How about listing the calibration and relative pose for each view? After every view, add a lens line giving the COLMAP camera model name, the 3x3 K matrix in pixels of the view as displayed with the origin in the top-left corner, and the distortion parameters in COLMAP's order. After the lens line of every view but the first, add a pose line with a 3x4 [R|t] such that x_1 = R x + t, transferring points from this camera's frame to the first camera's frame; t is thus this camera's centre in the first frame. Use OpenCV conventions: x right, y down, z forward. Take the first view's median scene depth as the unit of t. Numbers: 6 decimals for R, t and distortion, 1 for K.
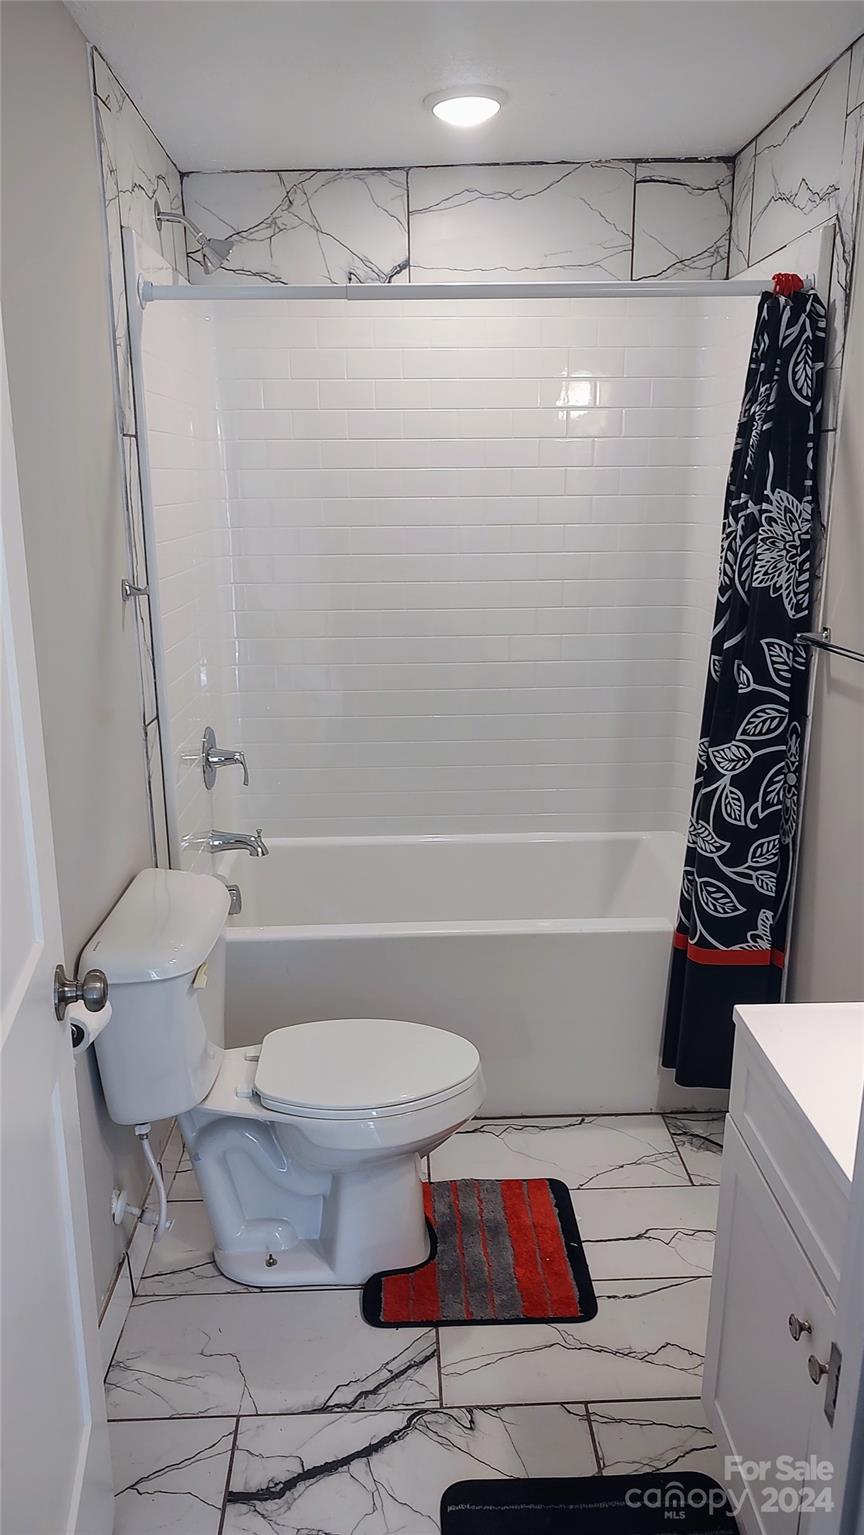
lens RADIAL K [[1112.2, 0, 432.3], [0, 1112.2, 769.7], [0, 0, 1]] dist [0.041035, -0.036067]
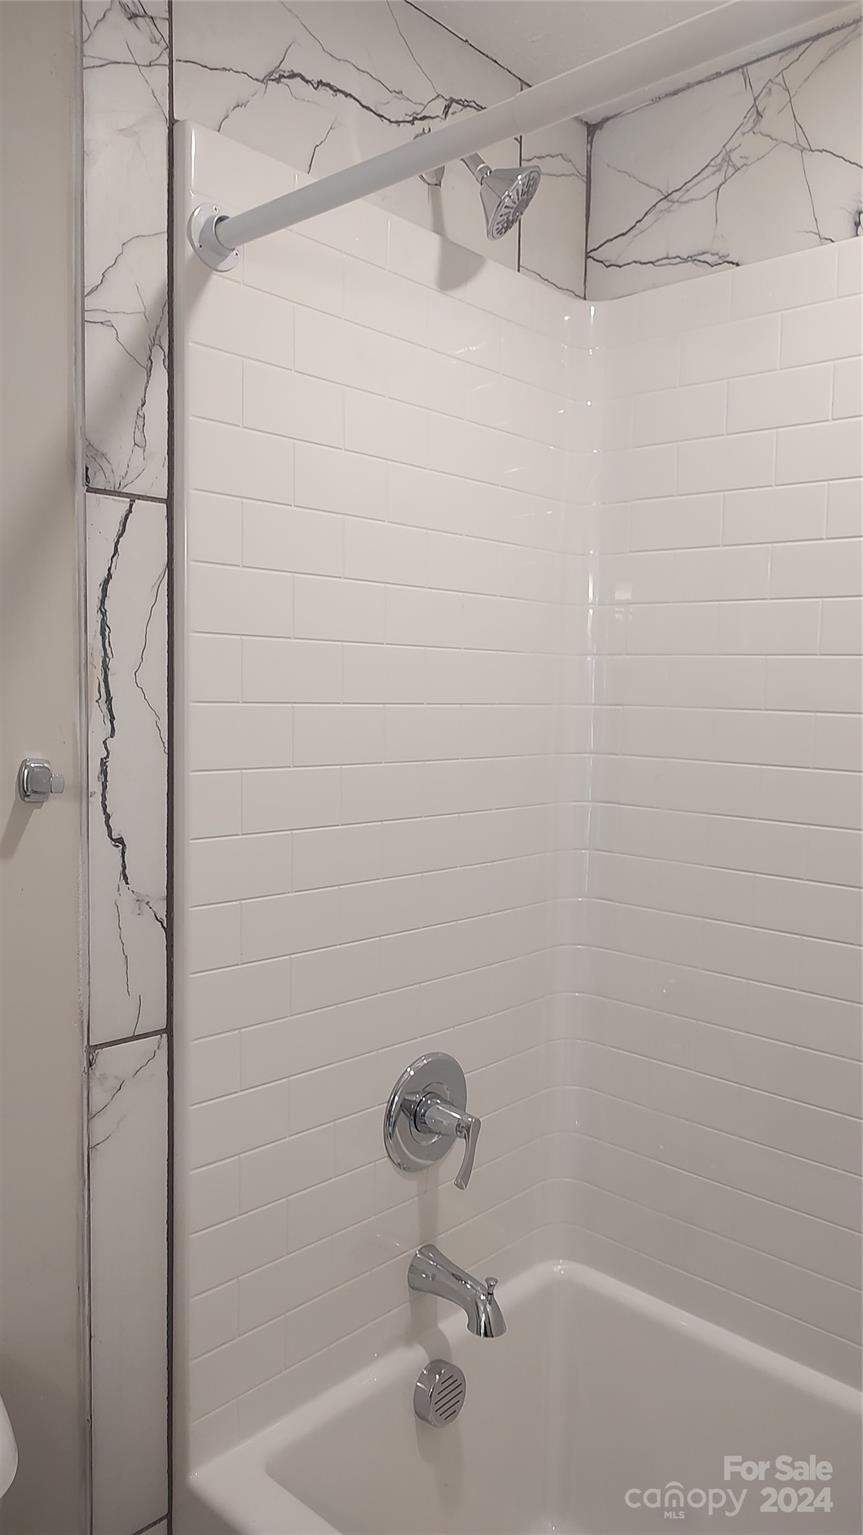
lens RADIAL K [[1112.2, 0, 431.6], [0, 1112.2, 770.1], [0, 0, 1]] dist [0.041035, -0.036067]
pose [[0.712956, 0.080819, -0.696536, 0.160184], [-0.207030, 0.973315, -0.098977, -0.116735], [0.669950, 0.214770, 0.710663, 0.581454]]
